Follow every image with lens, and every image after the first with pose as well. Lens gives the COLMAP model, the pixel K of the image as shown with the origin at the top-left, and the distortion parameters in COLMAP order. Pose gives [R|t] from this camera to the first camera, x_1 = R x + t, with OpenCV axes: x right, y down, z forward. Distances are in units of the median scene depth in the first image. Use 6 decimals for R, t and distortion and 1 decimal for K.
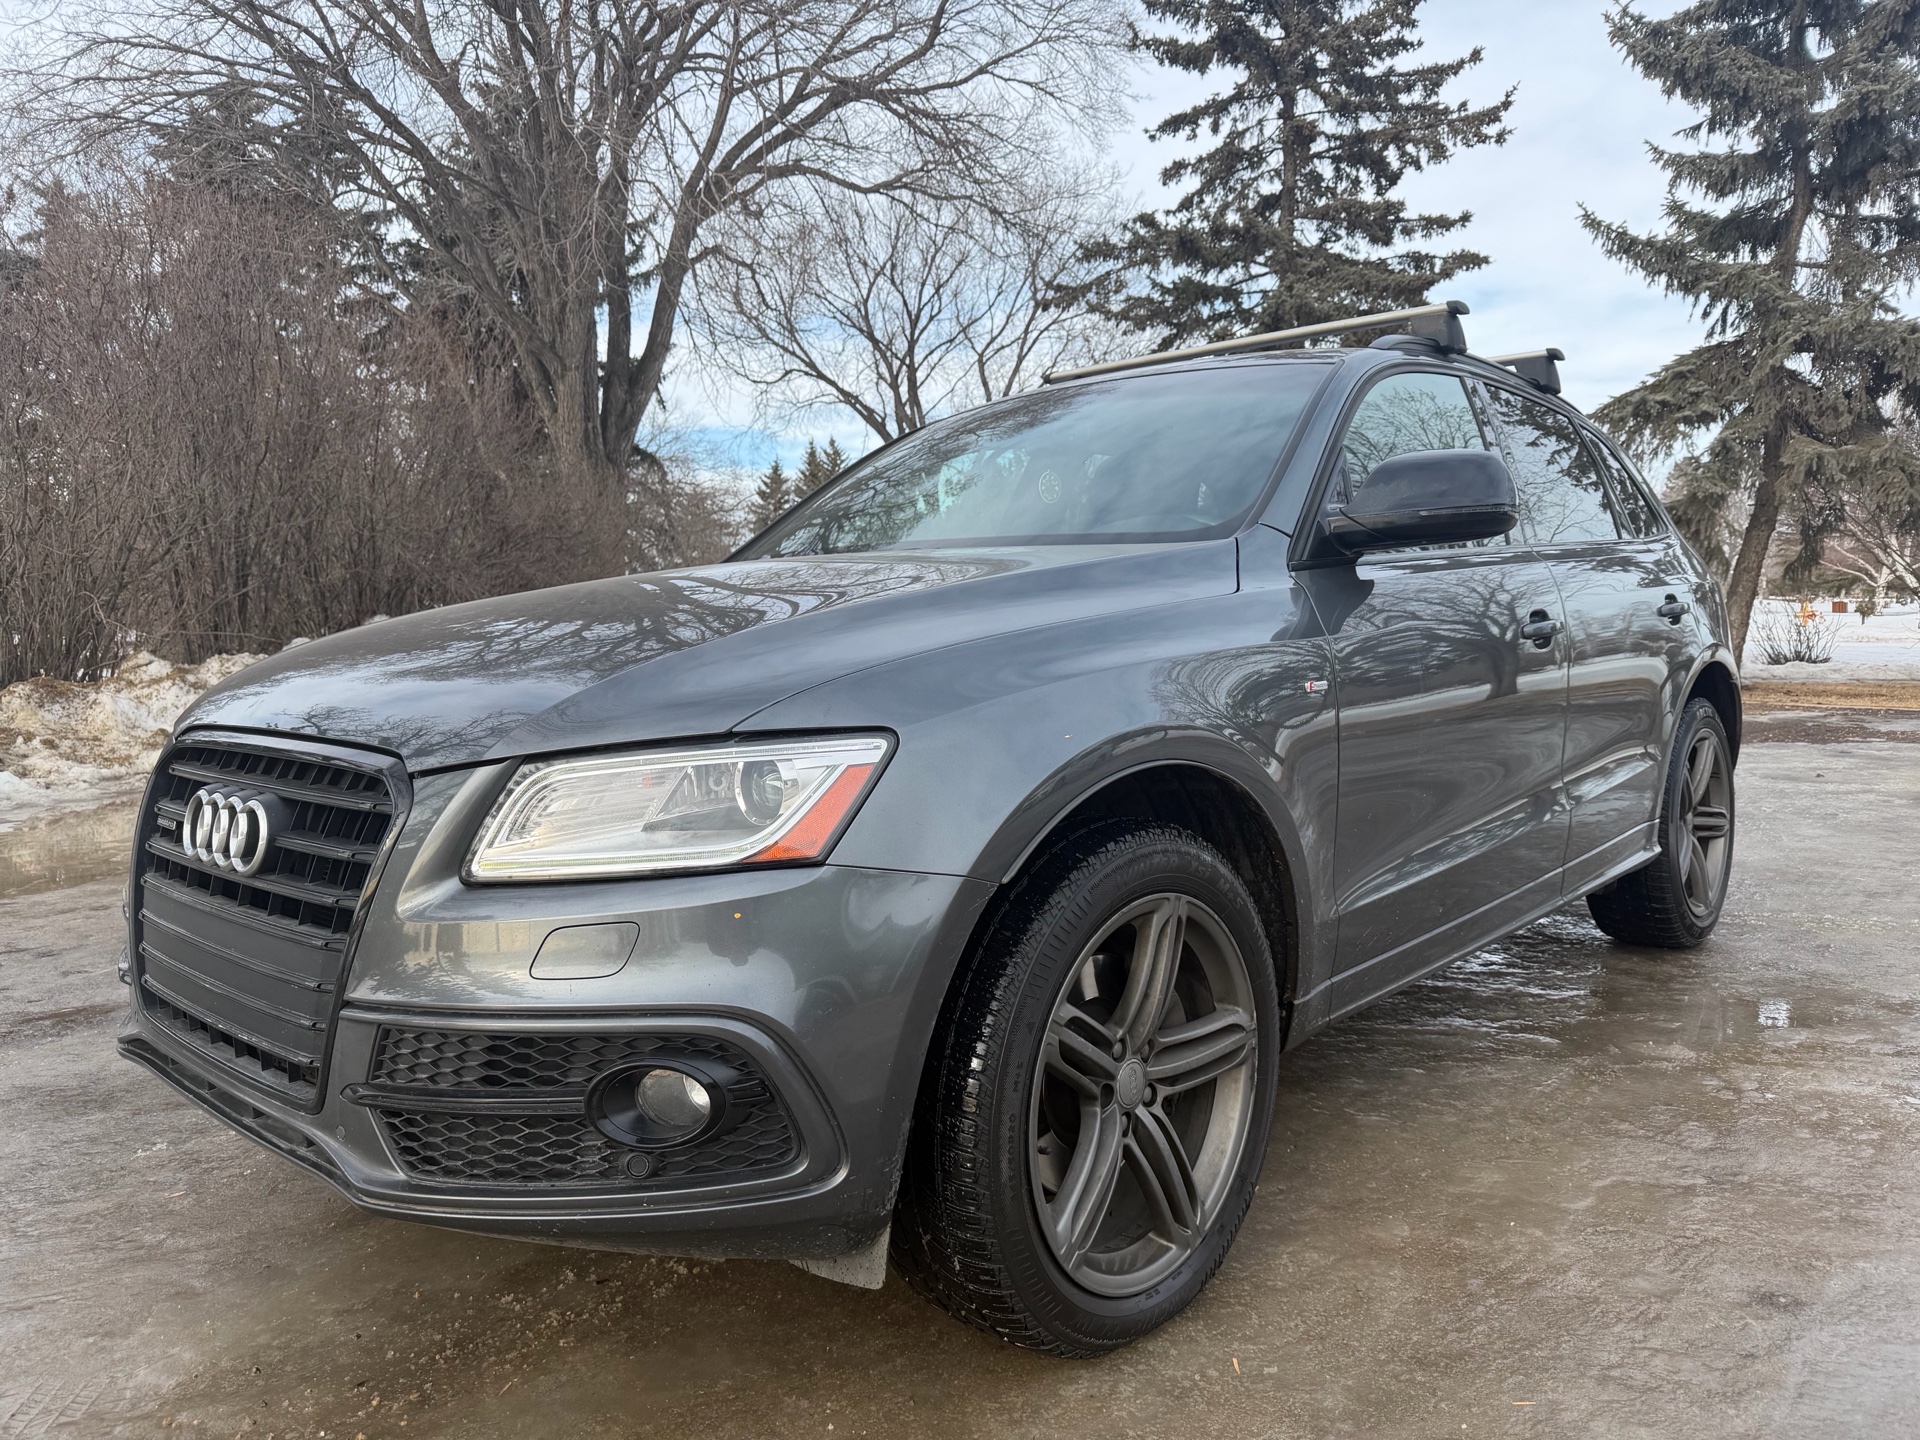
lens RADIAL K [[1417.8, 0, 960.0], [0, 1417.8, 720.0], [0, 0, 1]] dist [0.009594, -0.006503]
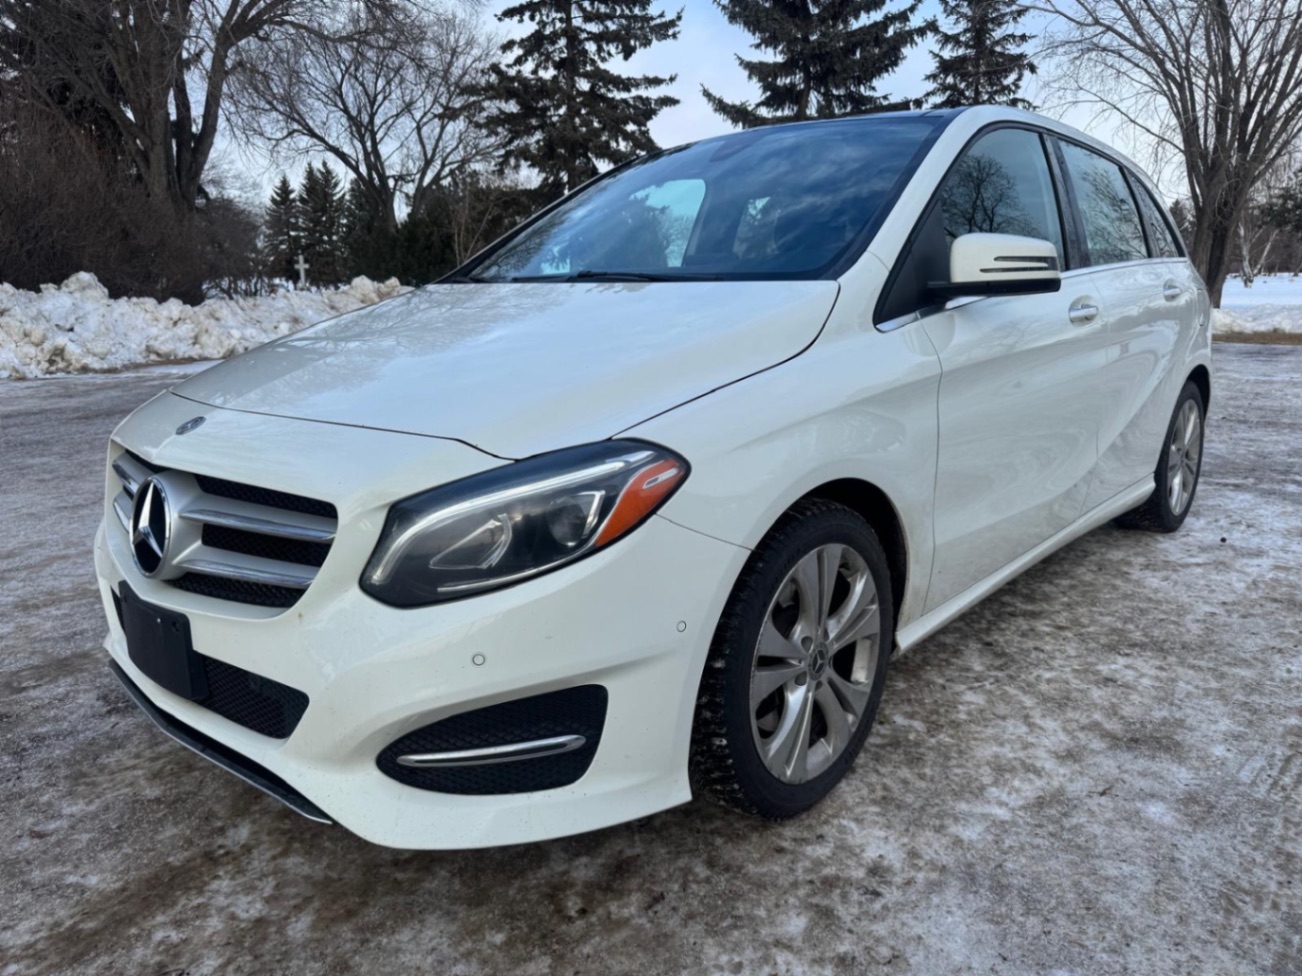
lens RADIAL K [[961.5, 0, 651.0], [0, 961.5, 488.0], [0, 0, 1]] dist [0.009594, -0.006503]
pose [[0.975264, -0.050100, 0.215291, 0.031681], [0.021111, 0.990634, 0.134900, 0.016390], [-0.220033, -0.127018, 0.967188, -0.301340]]
